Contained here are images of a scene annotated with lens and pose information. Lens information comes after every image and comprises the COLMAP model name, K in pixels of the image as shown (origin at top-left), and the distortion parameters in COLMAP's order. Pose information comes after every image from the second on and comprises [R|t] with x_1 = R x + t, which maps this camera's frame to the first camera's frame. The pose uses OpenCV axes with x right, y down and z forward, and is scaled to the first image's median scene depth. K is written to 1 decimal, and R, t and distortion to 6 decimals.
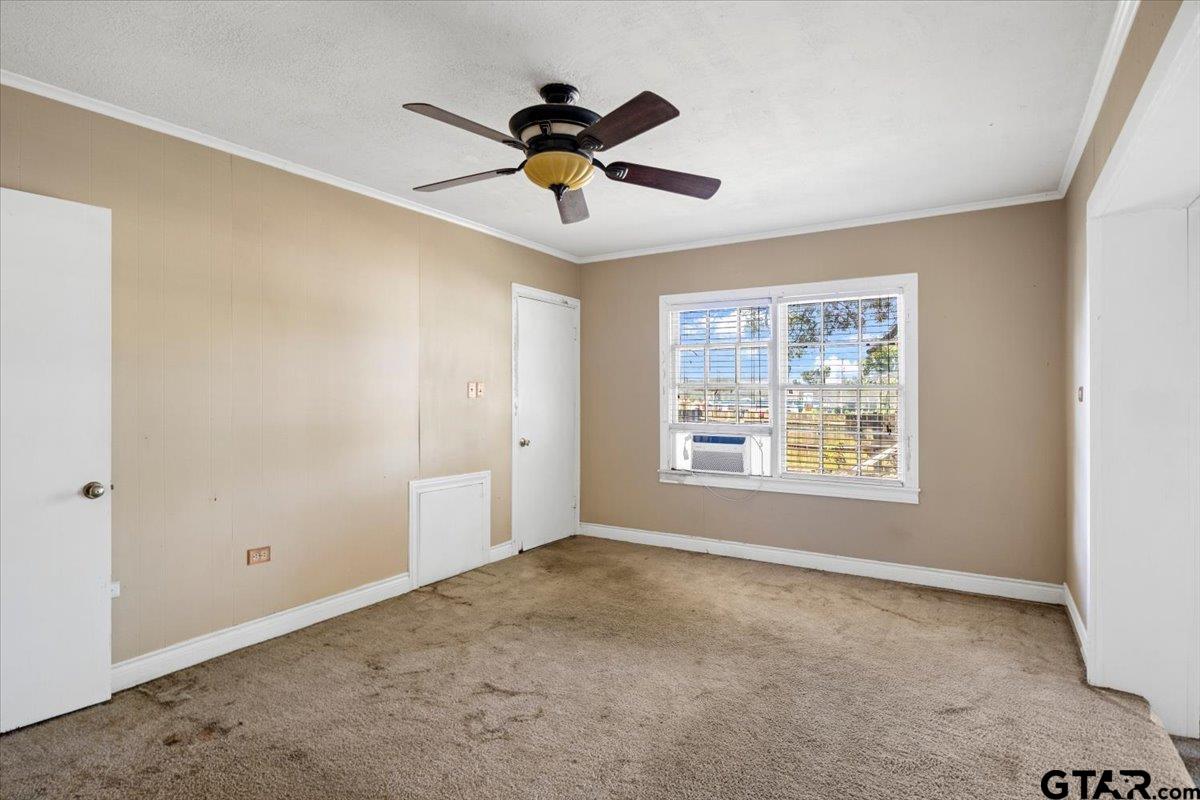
lens RADIAL K [[643.8, 0, 600.0], [0, 643.8, 400.0], [0, 0, 1]] dist [-0.004416, -0.000436]
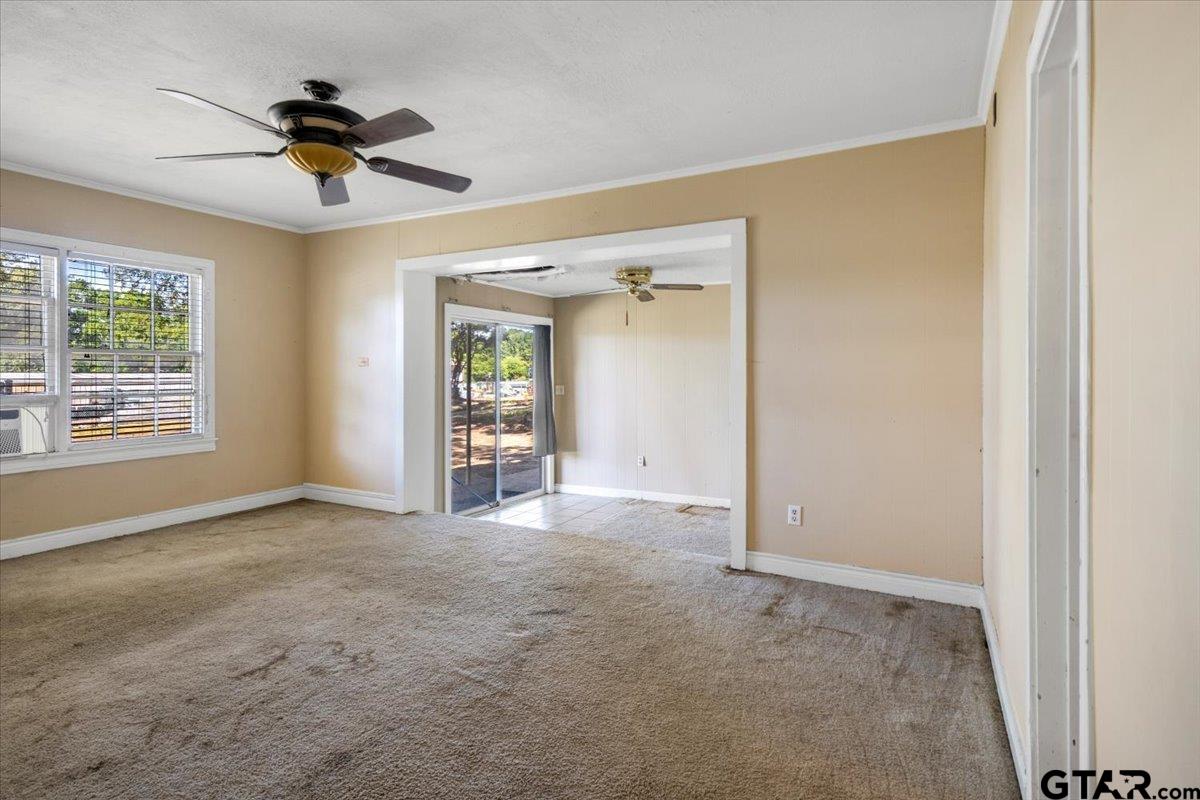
lens RADIAL K [[567.9, 0, 601.7], [0, 567.9, 368.5], [0, 0, 1]] dist [0.017755, 0.000340]
pose [[-0.058967, -0.004147, 0.998251, -1.029814], [-0.001196, 0.999991, 0.004083, 0.002037], [-0.998259, -0.000953, -0.058971, 0.543775]]
